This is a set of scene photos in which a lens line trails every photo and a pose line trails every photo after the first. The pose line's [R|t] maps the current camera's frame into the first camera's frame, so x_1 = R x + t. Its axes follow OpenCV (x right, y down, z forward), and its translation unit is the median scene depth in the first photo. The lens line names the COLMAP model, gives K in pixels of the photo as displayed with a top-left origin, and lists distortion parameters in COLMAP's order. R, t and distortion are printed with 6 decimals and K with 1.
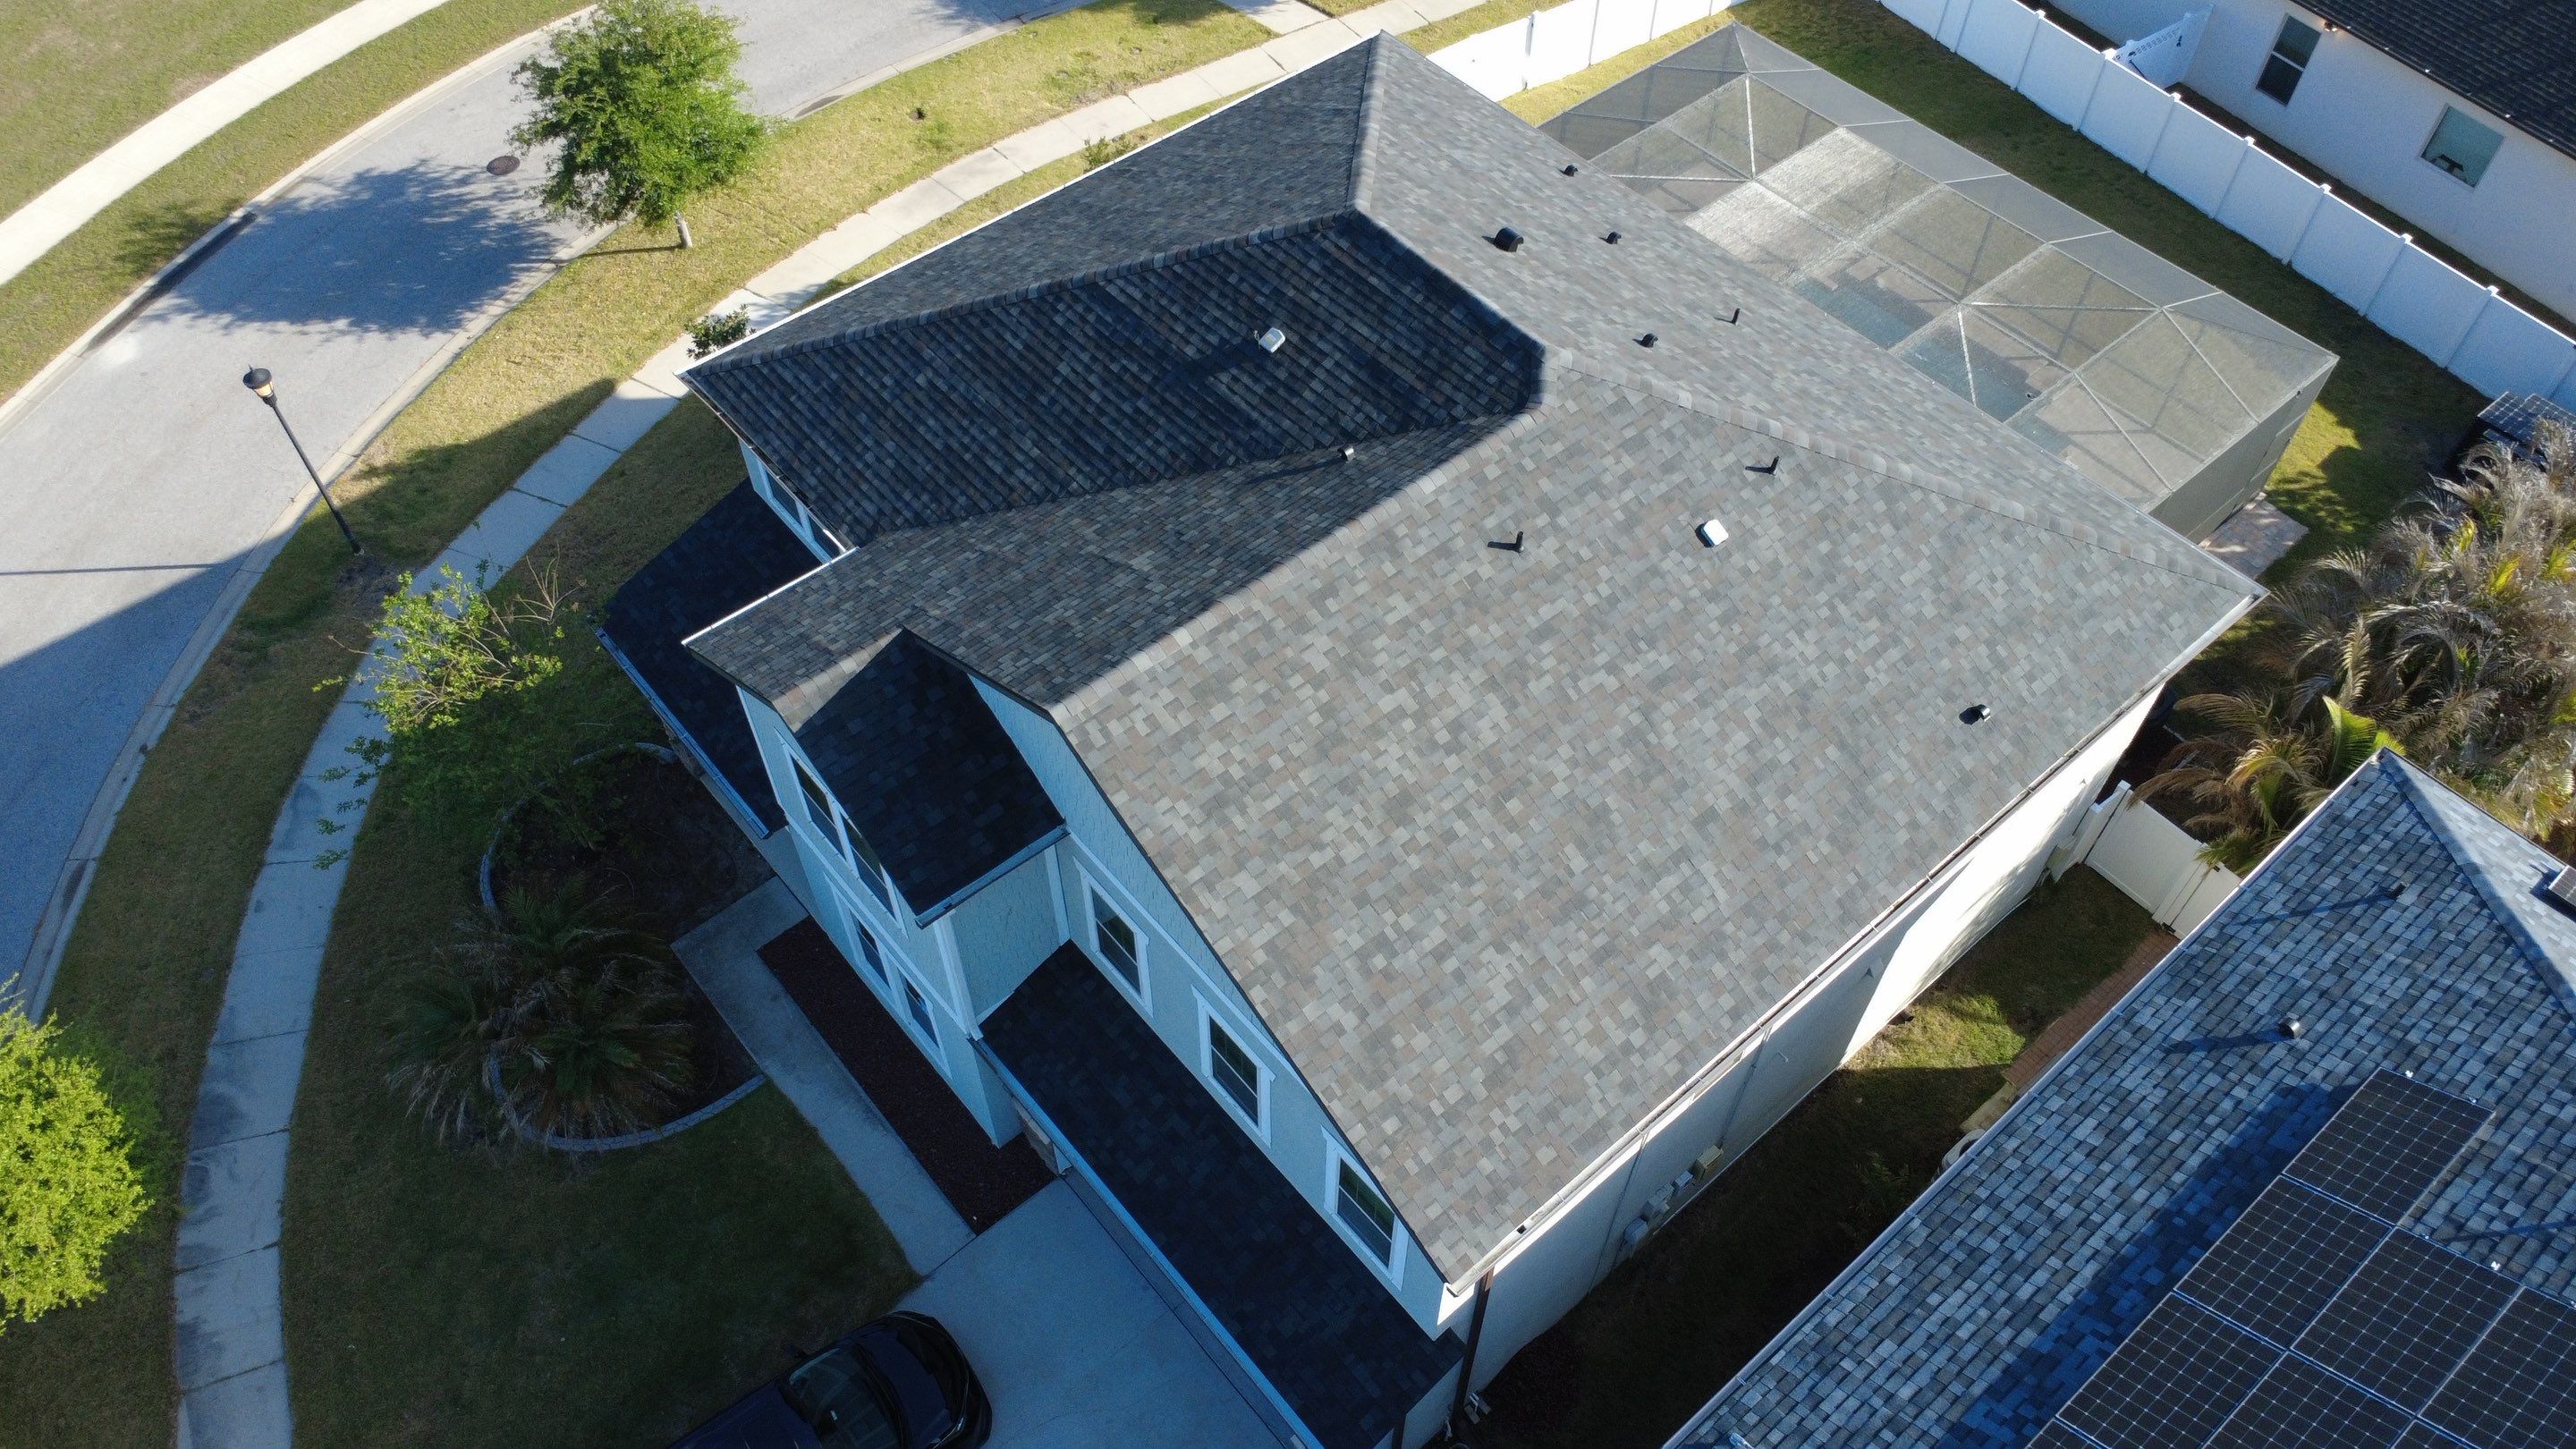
lens RADIAL K [[1866.6, 0, 1281.6], [0, 1866.6, 728.3], [0, 0, 1]] dist [-0.002622, 0.004993]
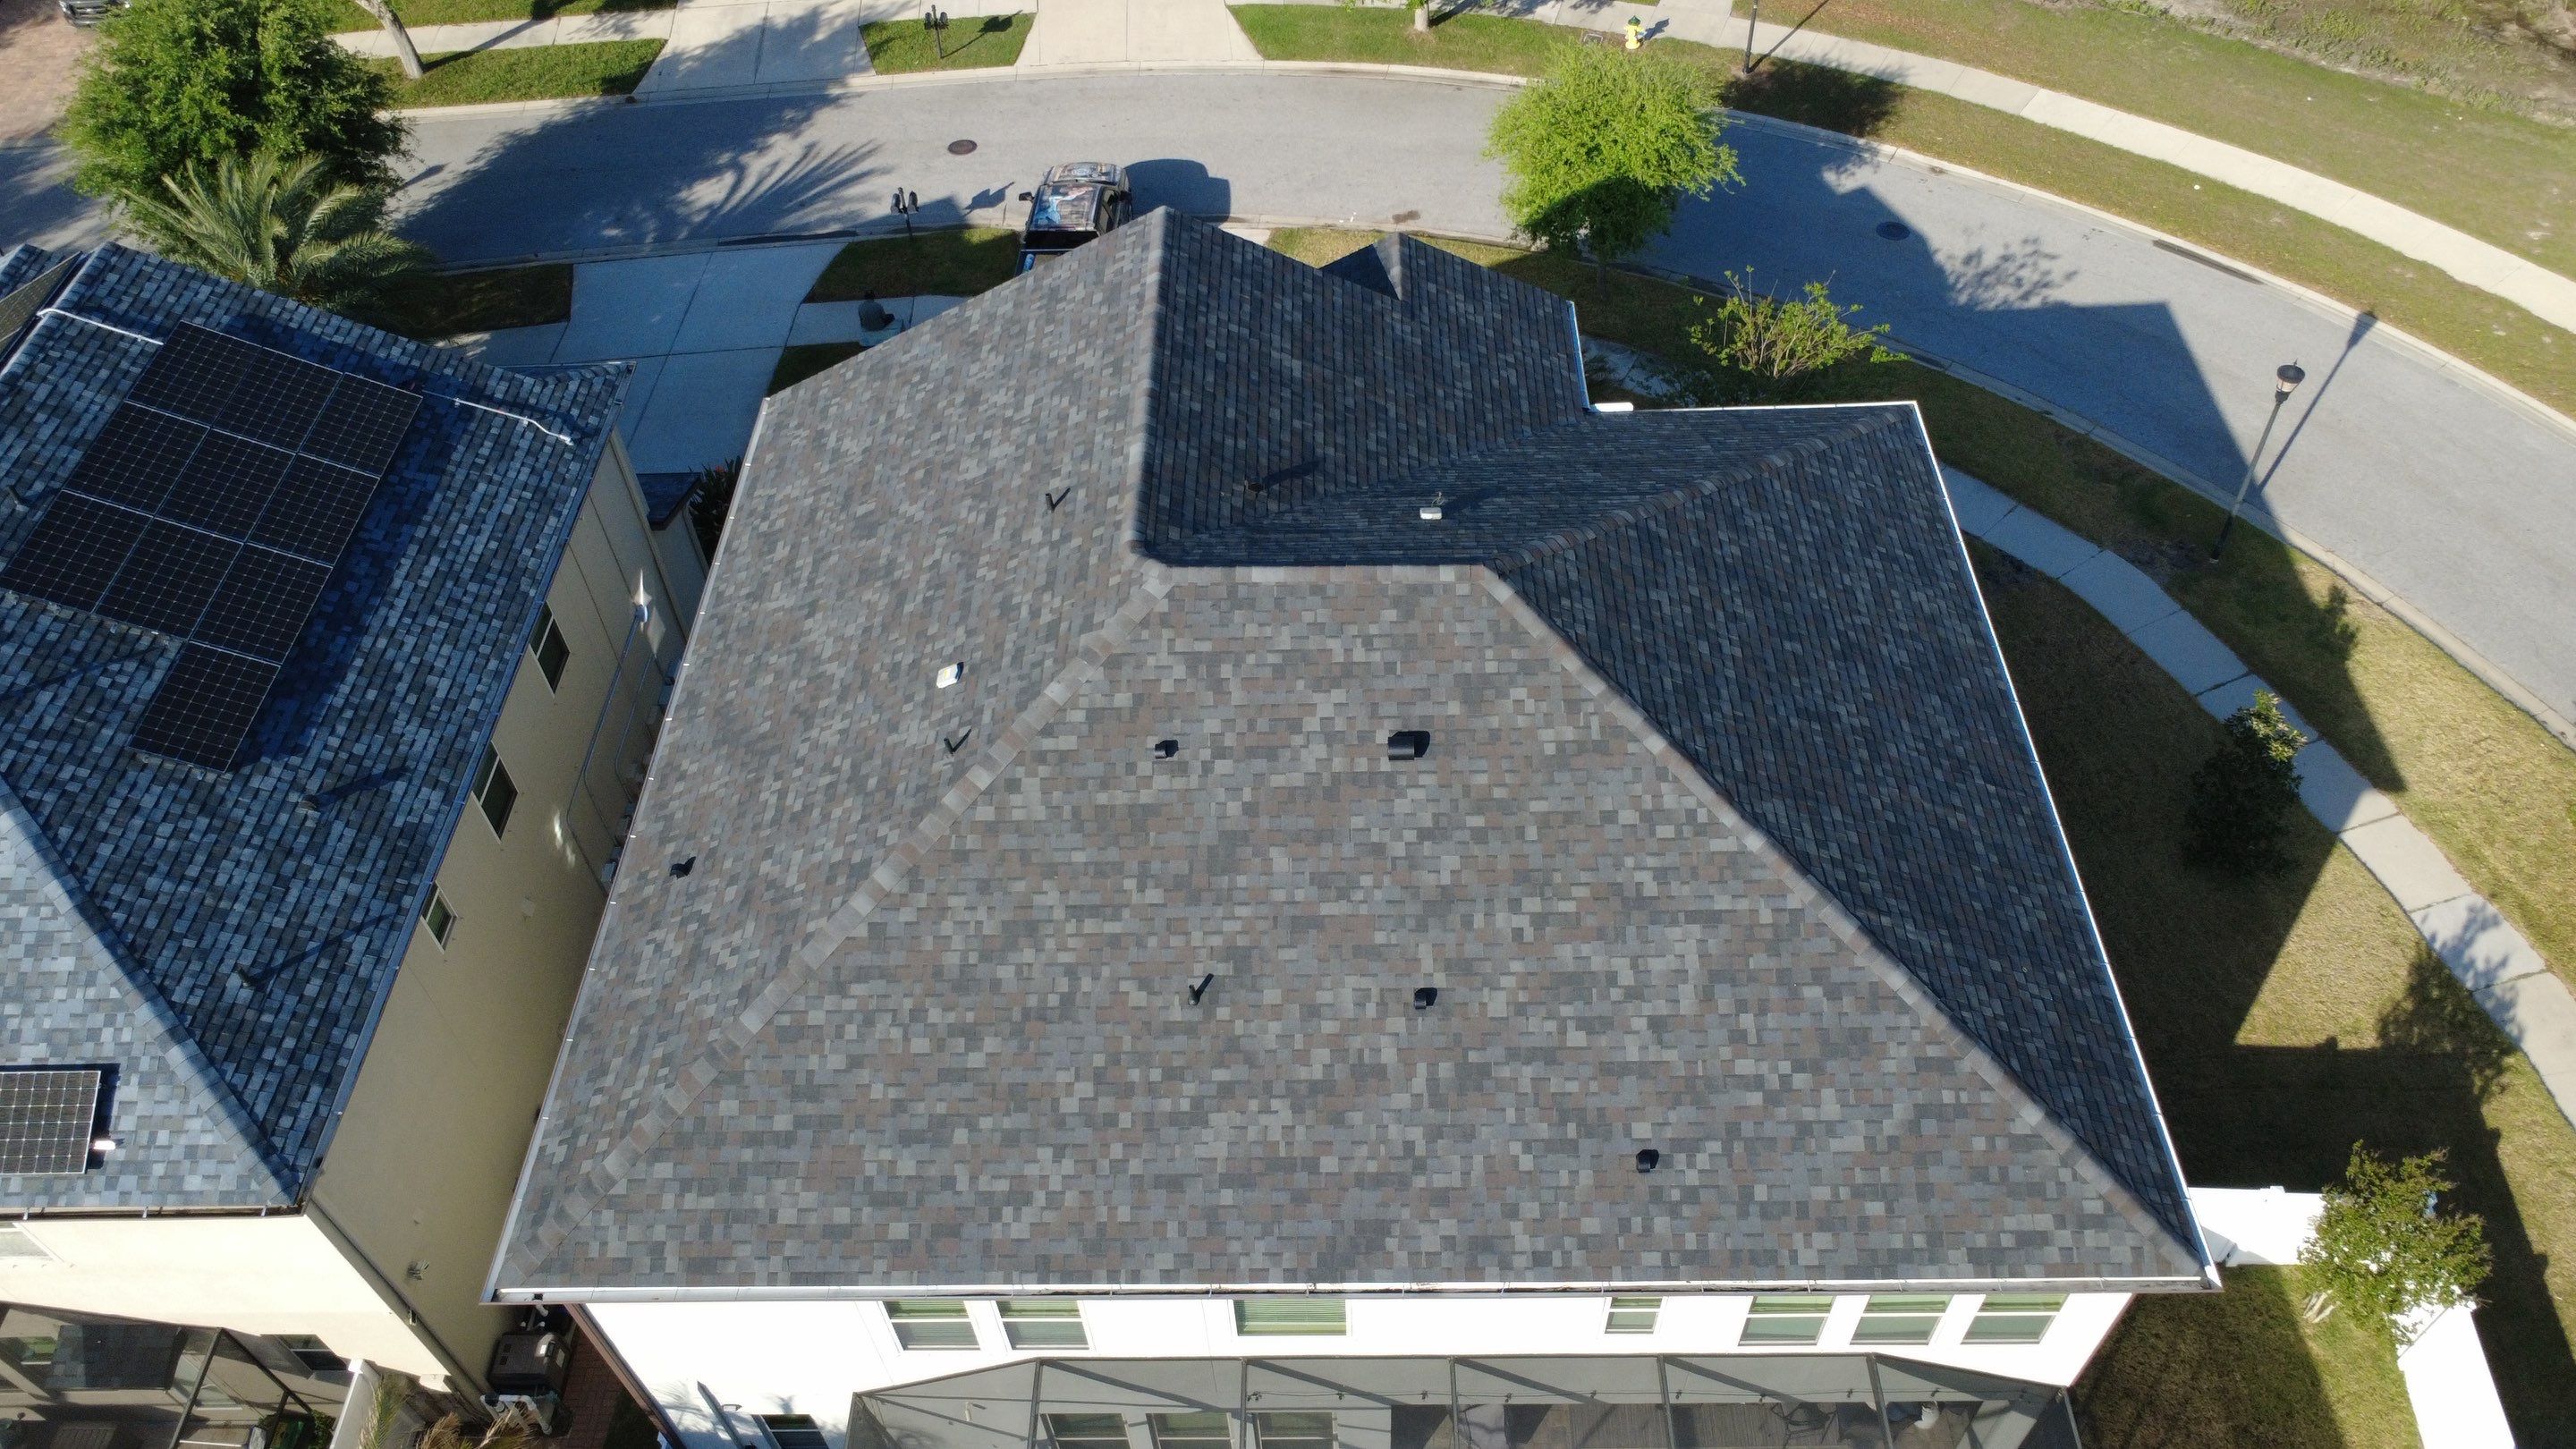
lens RADIAL K [[1866.6, 0, 1285.2], [0, 1866.6, 723.3], [0, 0, 1]] dist [-0.002622, 0.004993]
pose [[-0.651918, 0.579672, -0.488858, 0.624395], [-0.573231, 0.045294, 0.818141, -1.027895], [0.496396, 0.813590, 0.302758, 0.835407]]
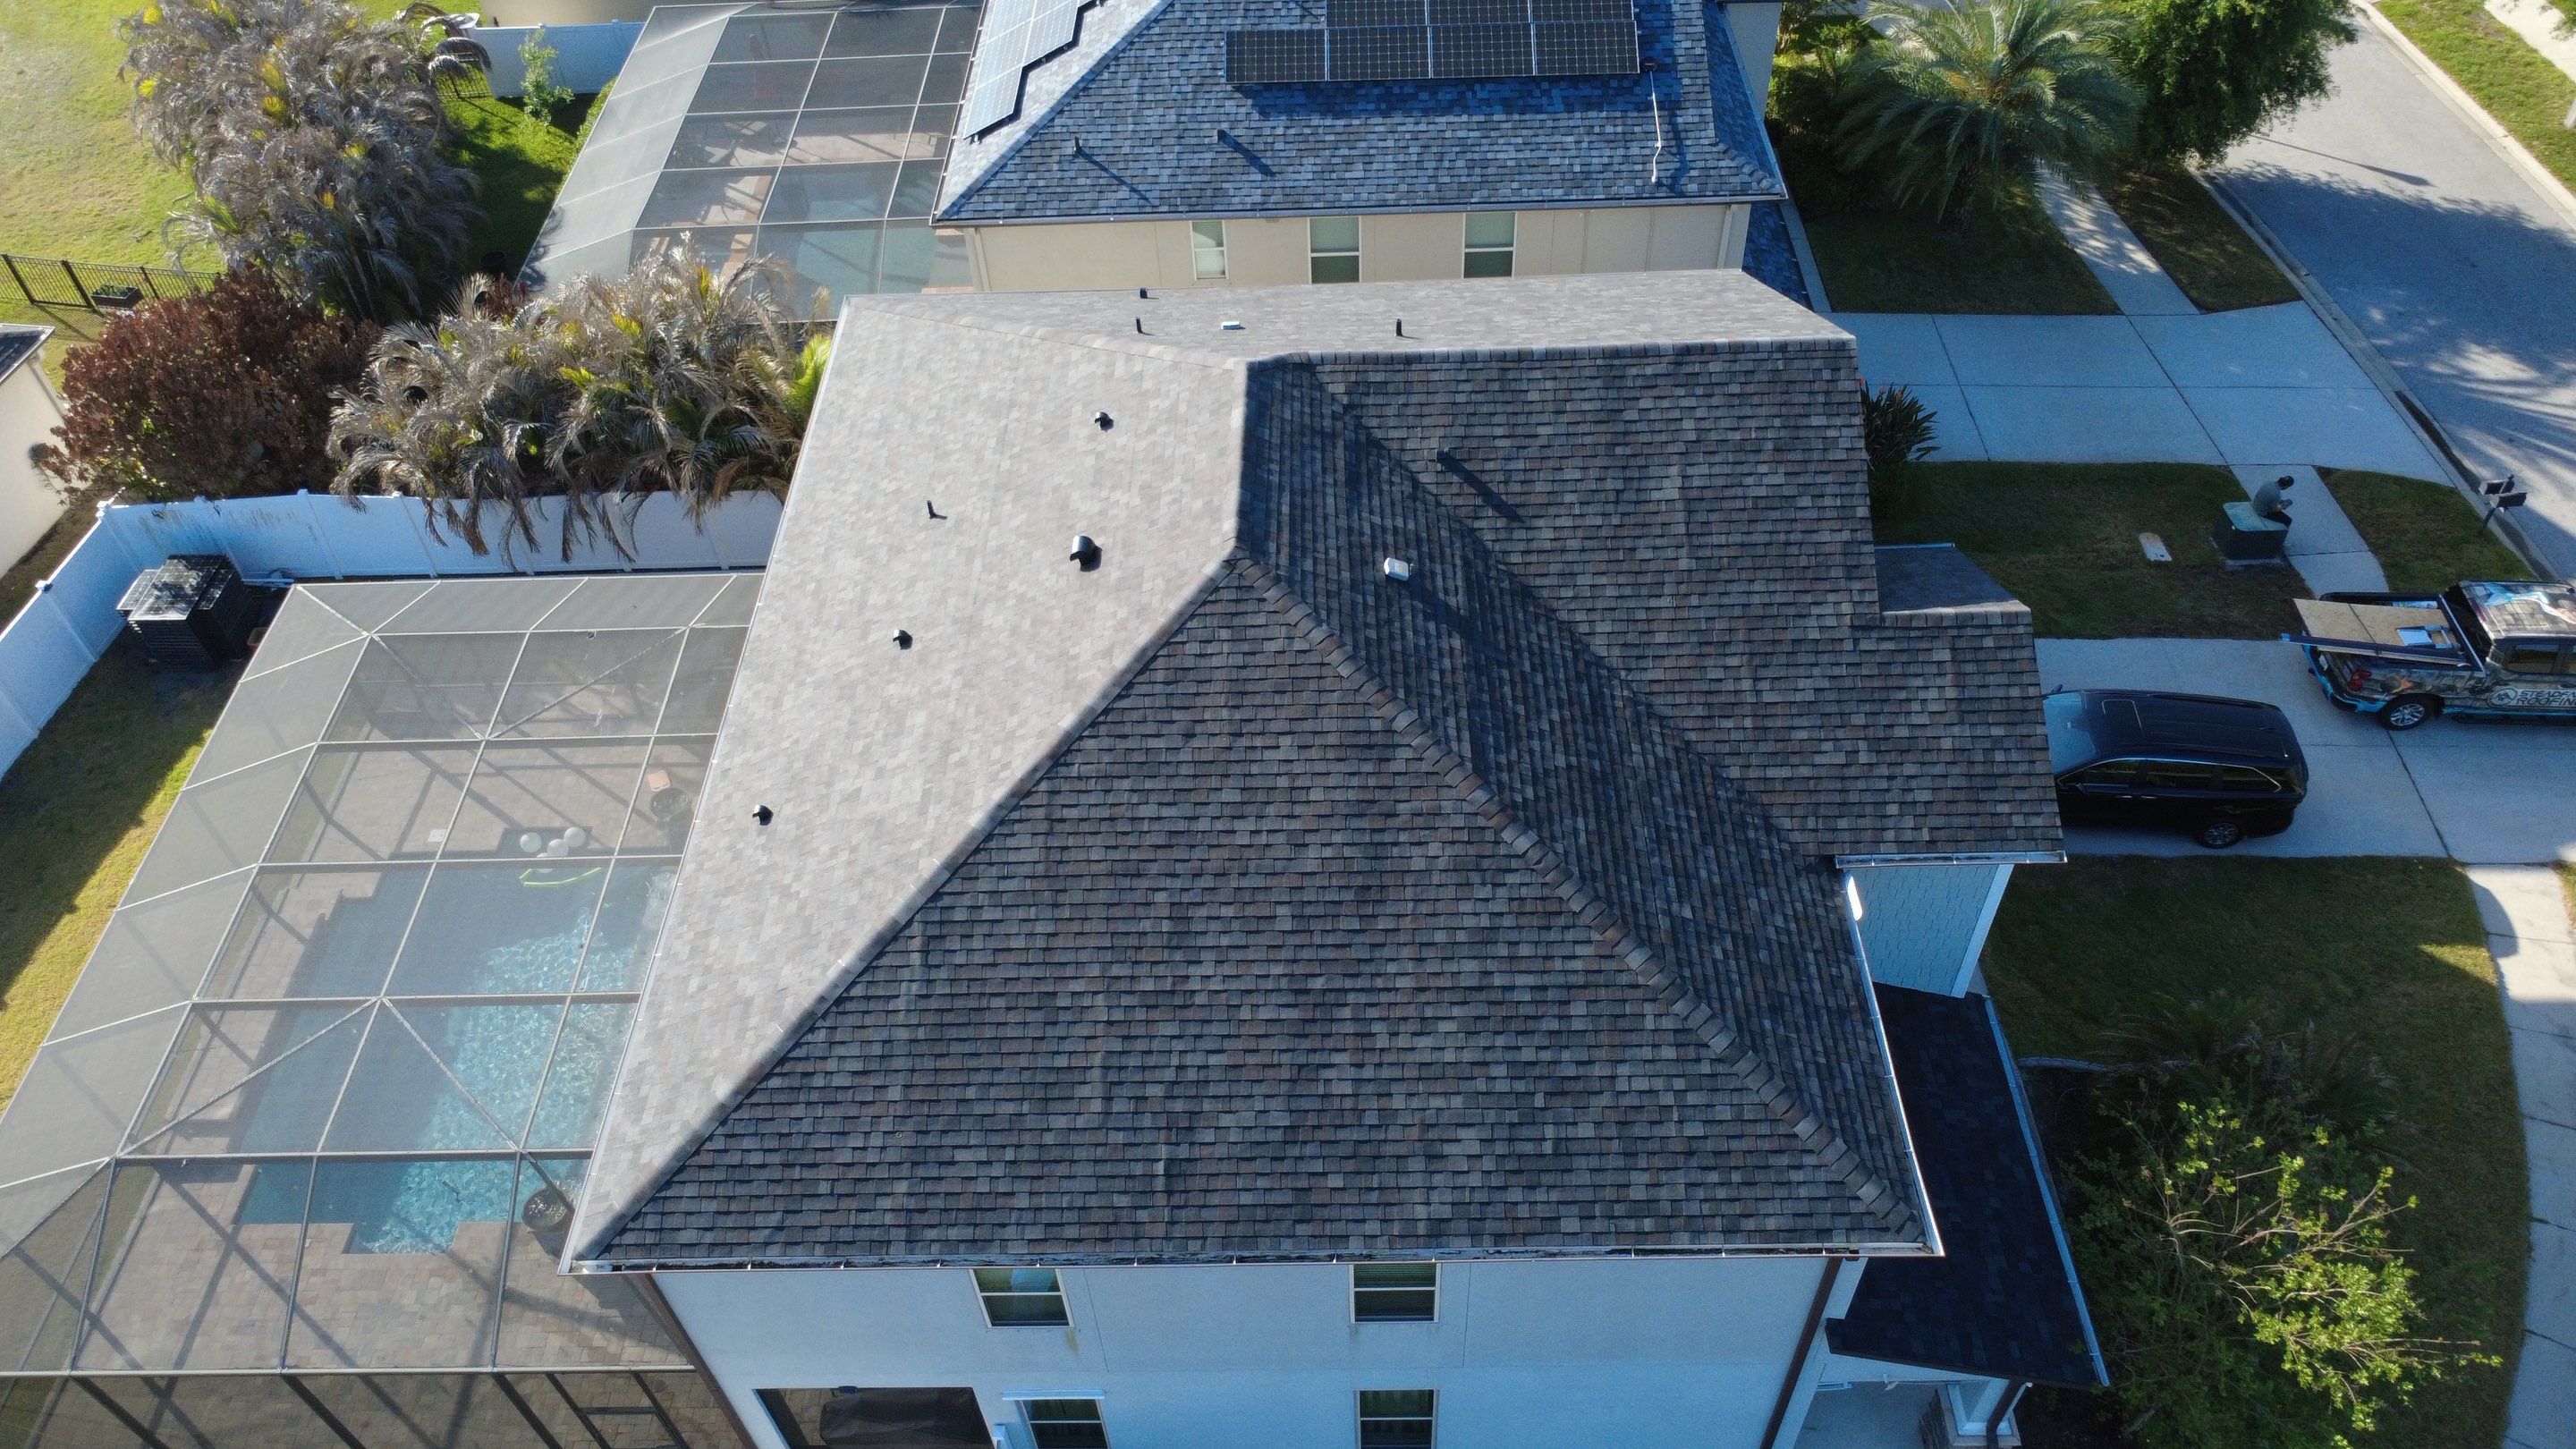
lens RADIAL K [[1866.6, 0, 1286.2], [0, 1866.6, 726.9], [0, 0, 1]] dist [-0.002622, 0.004993]
pose [[-0.759381, -0.452246, 0.467775, -0.471645], [0.536656, -0.028853, 0.843307, -1.114973], [-0.367886, 0.891426, 0.264611, 0.926416]]
